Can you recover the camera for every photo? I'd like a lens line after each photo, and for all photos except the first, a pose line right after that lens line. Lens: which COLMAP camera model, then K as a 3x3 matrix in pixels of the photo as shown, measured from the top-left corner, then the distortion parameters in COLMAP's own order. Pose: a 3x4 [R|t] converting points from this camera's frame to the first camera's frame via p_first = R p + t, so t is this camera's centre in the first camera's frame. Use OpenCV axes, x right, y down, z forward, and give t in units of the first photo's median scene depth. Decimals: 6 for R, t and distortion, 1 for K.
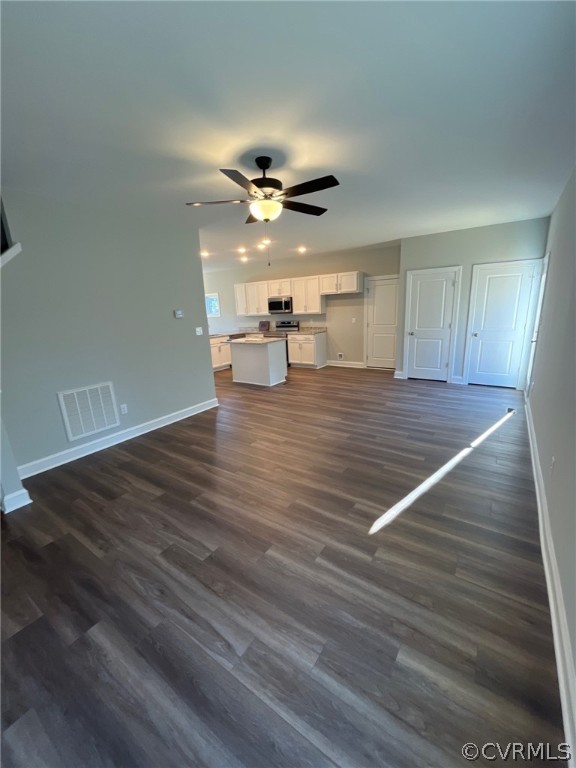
lens RADIAL K [[310.4, 0, 287.6], [0, 310.4, 386.2], [0, 0, 1]] dist [0.003109, 0.000347]
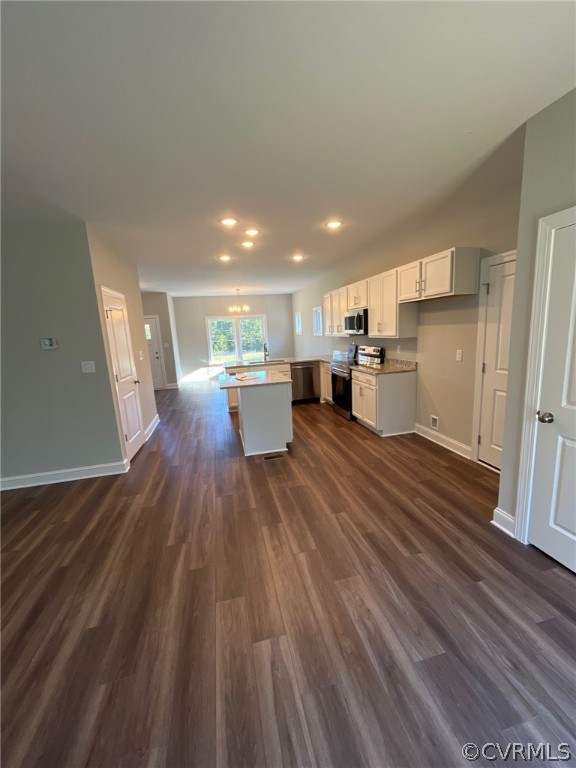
lens RADIAL K [[310.4, 0, 293.3], [0, 310.4, 384.7], [0, 0, 1]] dist [0.003109, 0.000347]
pose [[0.752191, 0.123249, -0.647316, 0.341539], [-0.147088, 0.988971, 0.017382, -0.141240], [0.642319, 0.082138, 0.762024, 0.497559]]
